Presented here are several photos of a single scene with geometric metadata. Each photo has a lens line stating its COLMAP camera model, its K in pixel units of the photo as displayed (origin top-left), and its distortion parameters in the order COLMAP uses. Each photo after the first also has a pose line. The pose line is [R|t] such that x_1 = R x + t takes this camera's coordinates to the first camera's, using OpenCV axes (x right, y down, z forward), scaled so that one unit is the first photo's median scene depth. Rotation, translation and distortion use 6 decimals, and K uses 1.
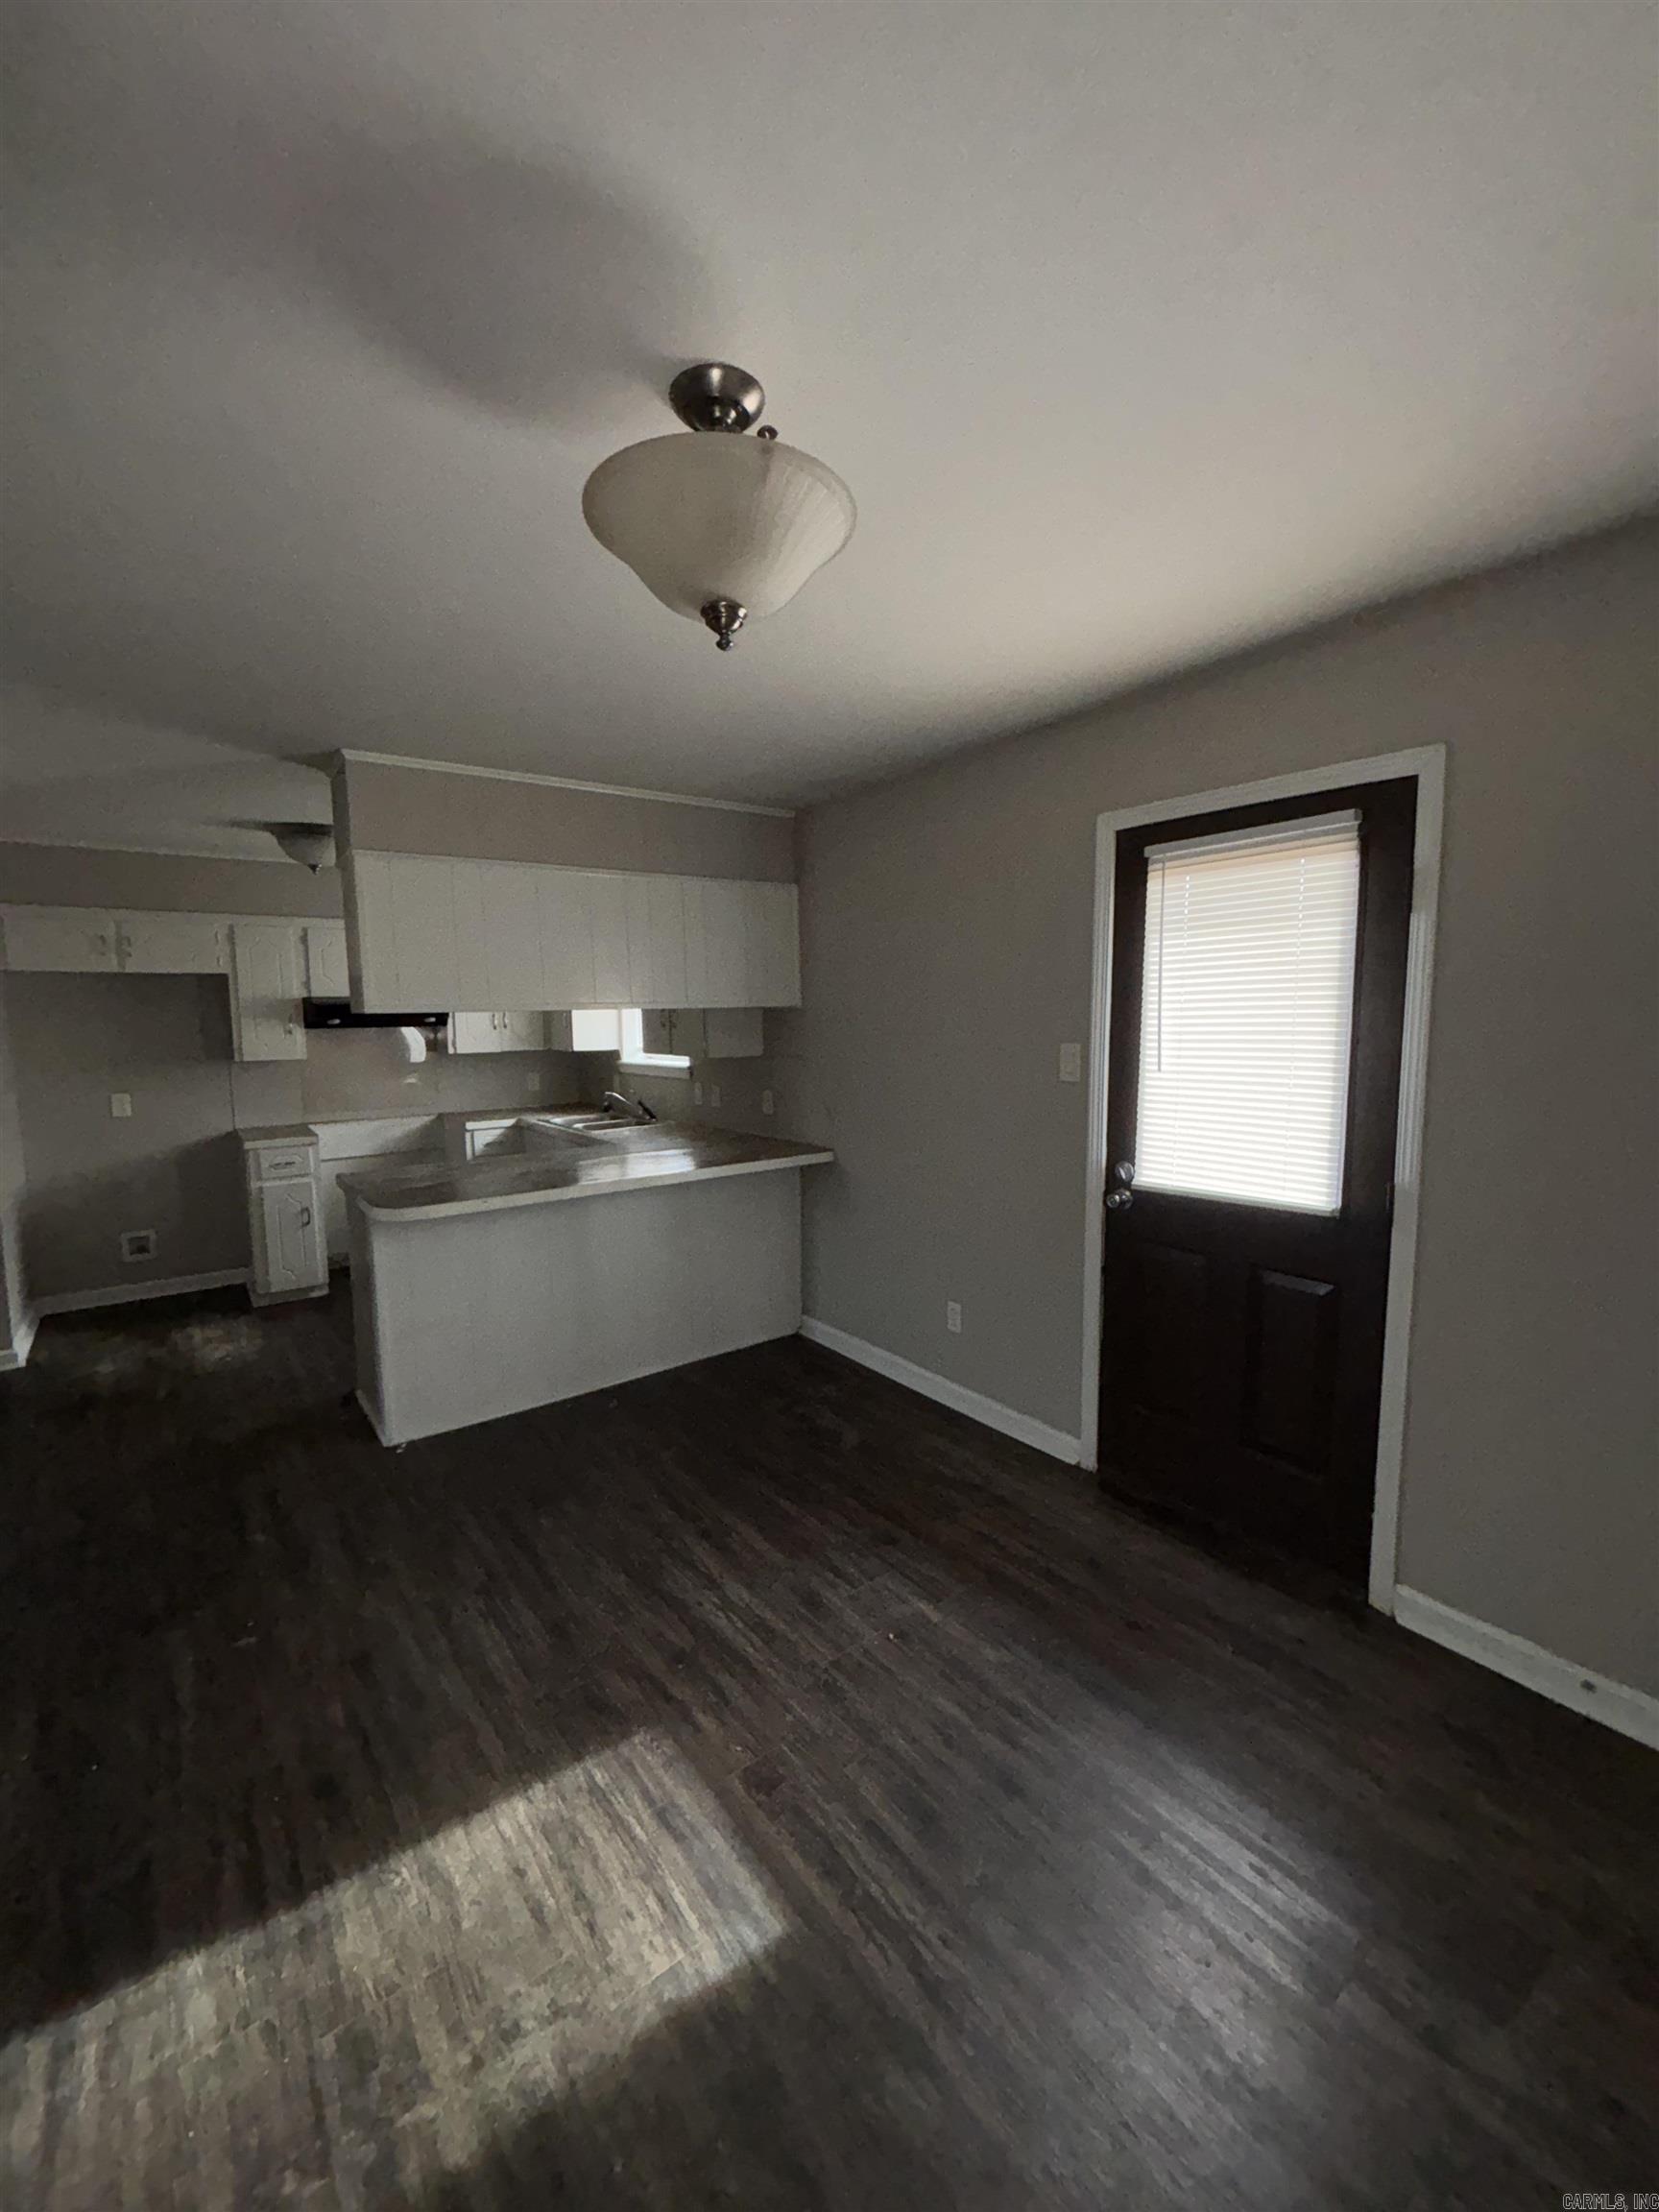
lens RADIAL K [[904.0, 0, 817.6], [0, 904.0, 1104.3], [0, 0, 1]] dist [-0.000733, 0.003883]
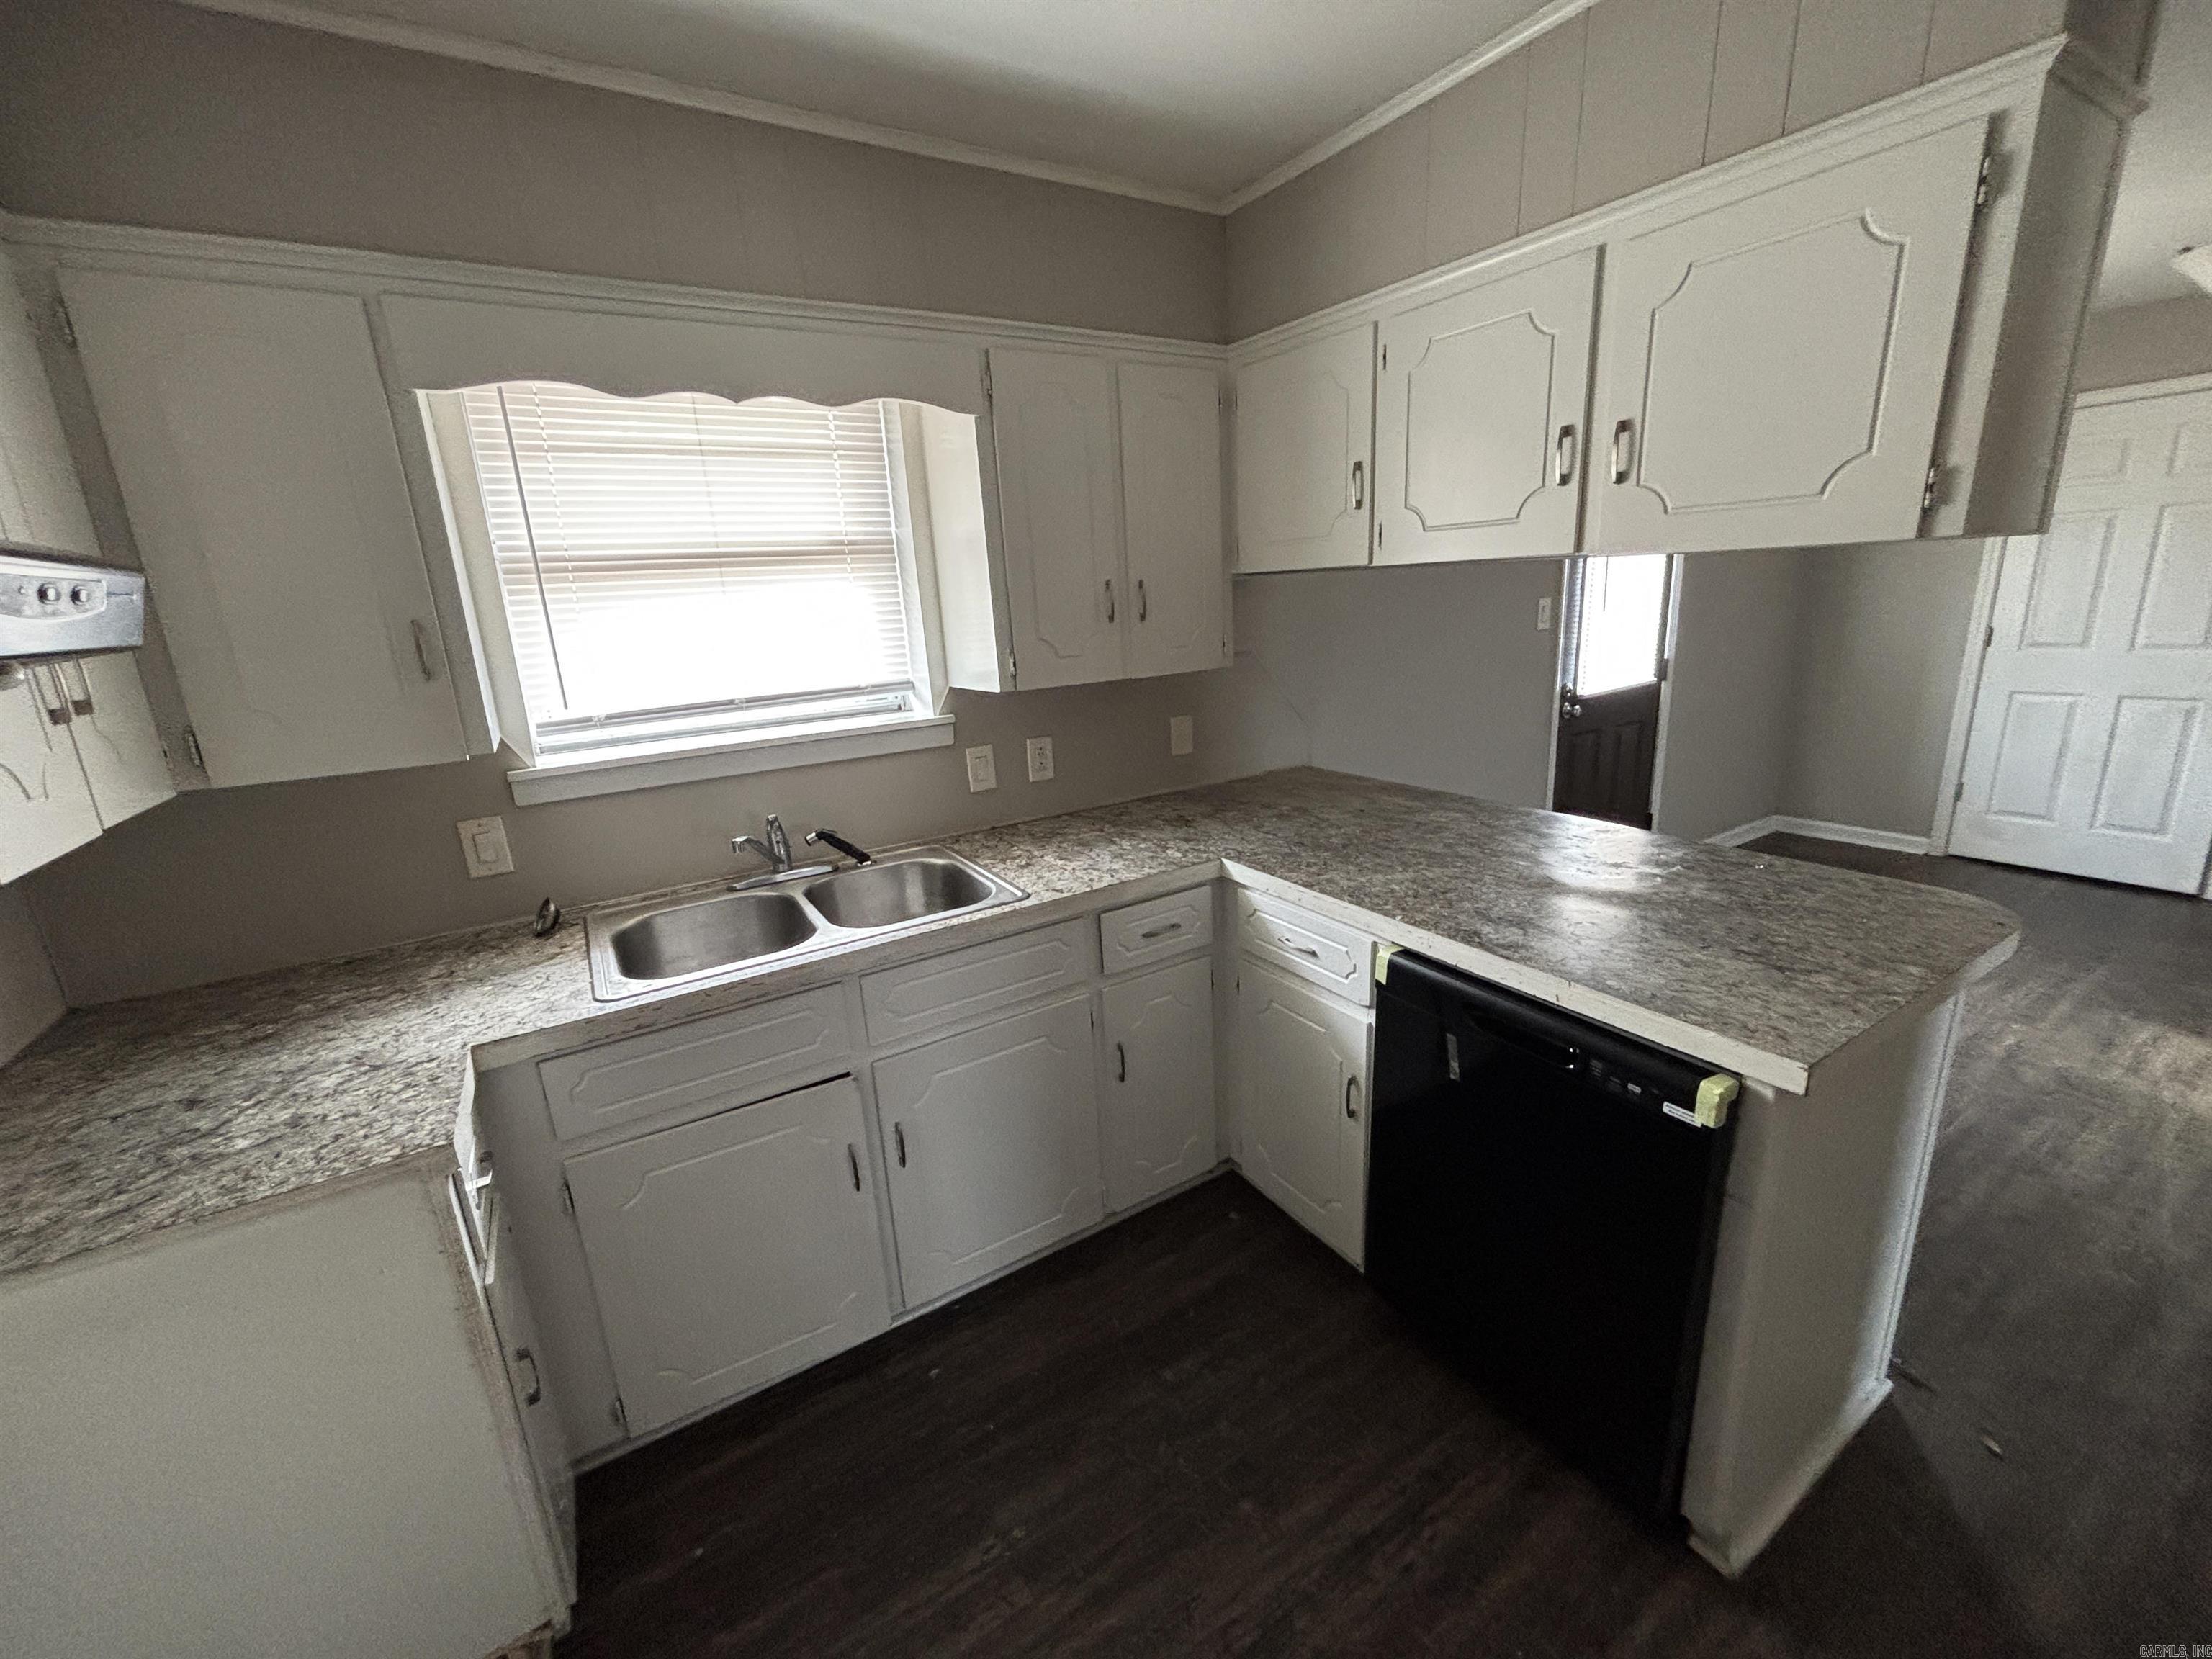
lens RADIAL K [[904.0, 0, 1158.4], [0, 904.0, 814.9], [0, 0, 1]] dist [-0.000733, 0.003883]
pose [[0.056507, -0.231002, 0.971311, -1.384743], [0.149360, 0.963874, 0.220544, -0.184682], [-0.987167, 0.132612, 0.088968, 1.932141]]
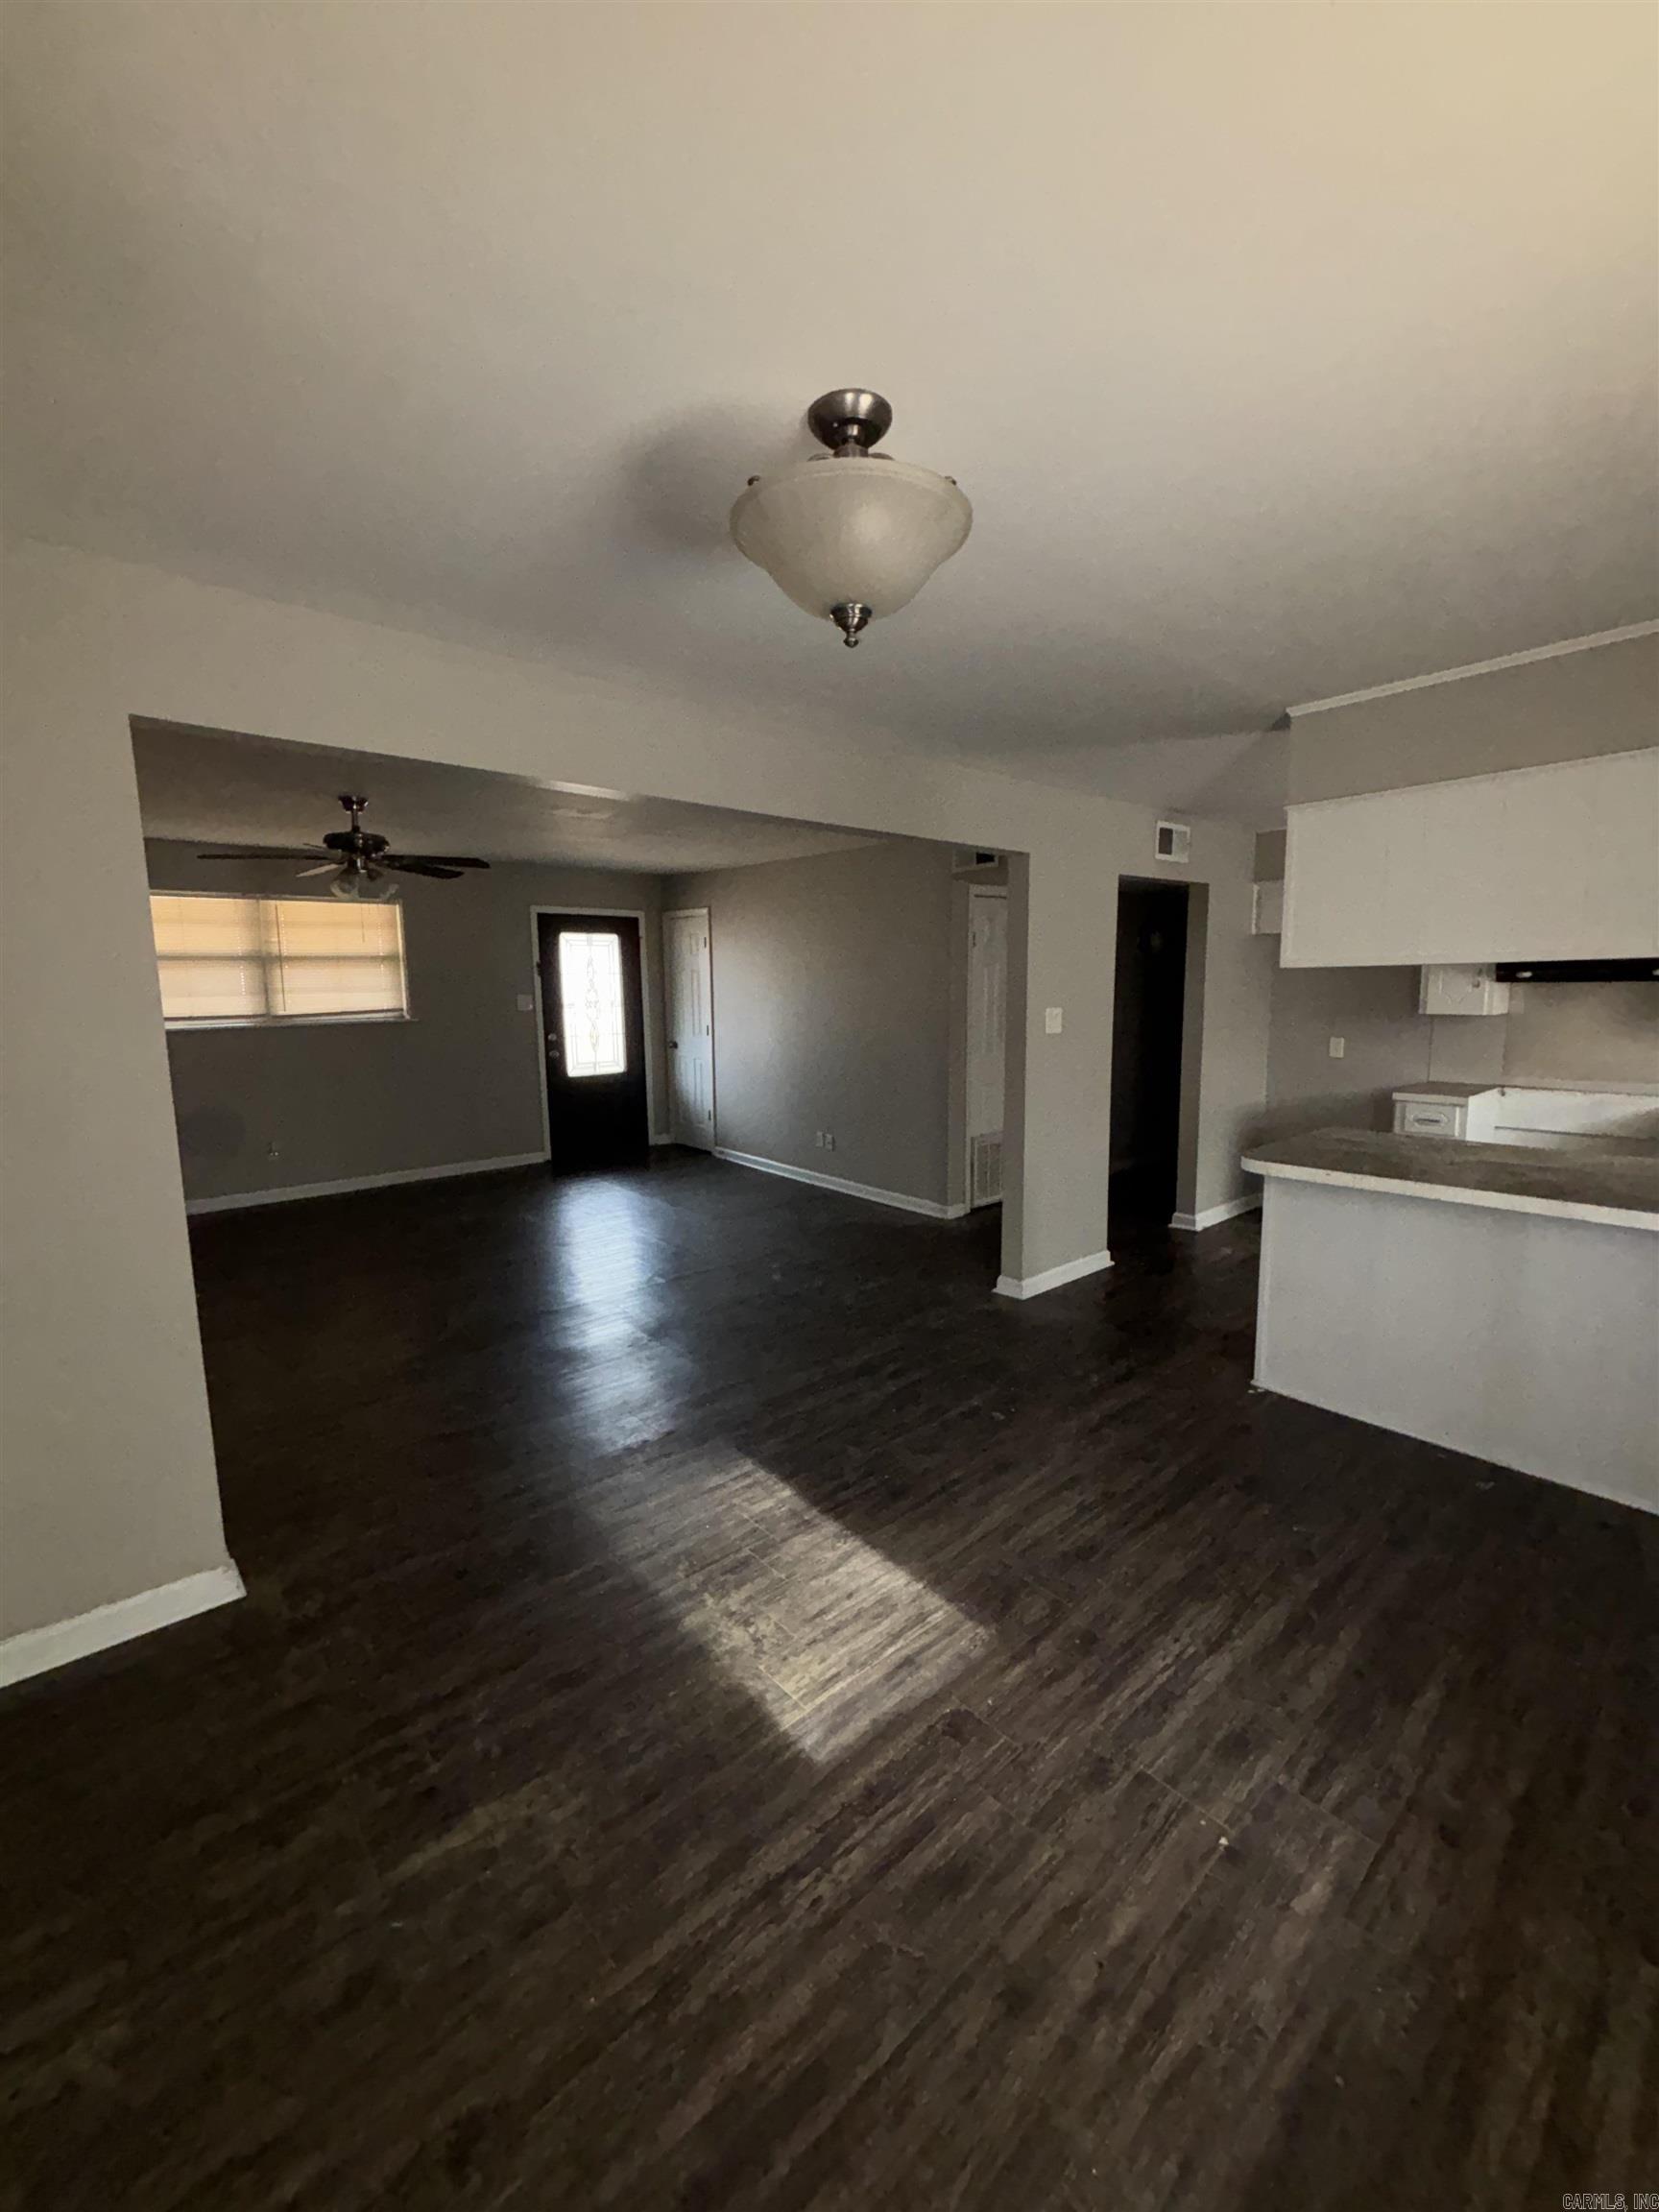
lens RADIAL K [[888.7, 0, 831.3], [0, 888.7, 1100.9], [0, 0, 1]] dist [-0.000050, 0.000685]
pose [[0.087871, 0.143854, -0.985690, 0.663608], [-0.088861, 0.986705, 0.136080, -0.064171], [0.992160, 0.075632, 0.099486, 0.567916]]
